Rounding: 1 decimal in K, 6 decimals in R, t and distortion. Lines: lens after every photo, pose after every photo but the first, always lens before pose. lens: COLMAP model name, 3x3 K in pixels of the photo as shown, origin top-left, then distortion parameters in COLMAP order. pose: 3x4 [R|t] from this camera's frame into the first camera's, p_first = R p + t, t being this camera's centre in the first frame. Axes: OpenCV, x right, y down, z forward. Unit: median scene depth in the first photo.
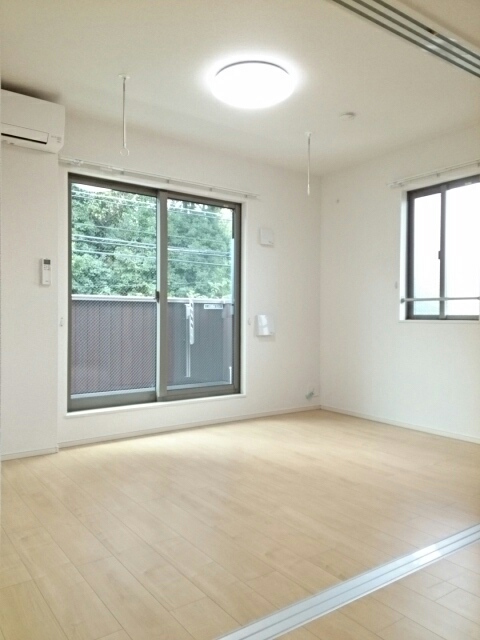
lens RADIAL K [[489.2, 0, 241.1], [0, 489.2, 314.1], [0, 0, 1]] dist [0.122170, 0.006346]
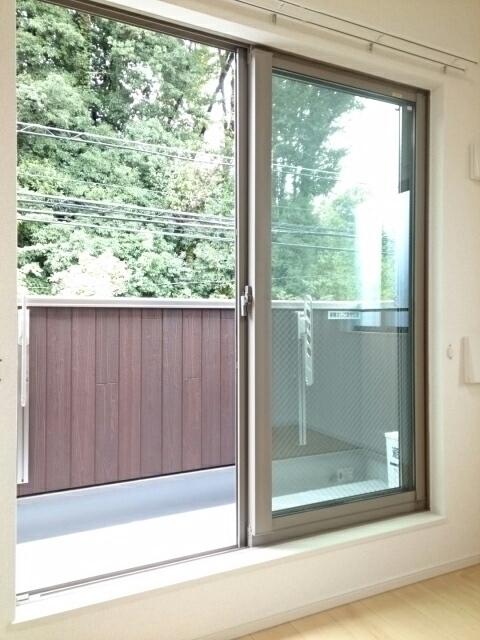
lens RADIAL K [[489.2, 0, 241.0], [0, 489.2, 317.8], [0, 0, 1]] dist [0.122170, 0.006346]
pose [[0.985510, -0.005353, -0.169534, -0.027437], [0.006056, 0.999975, 0.003627, -0.005362], [0.169510, -0.004601, 0.985518, 0.150992]]
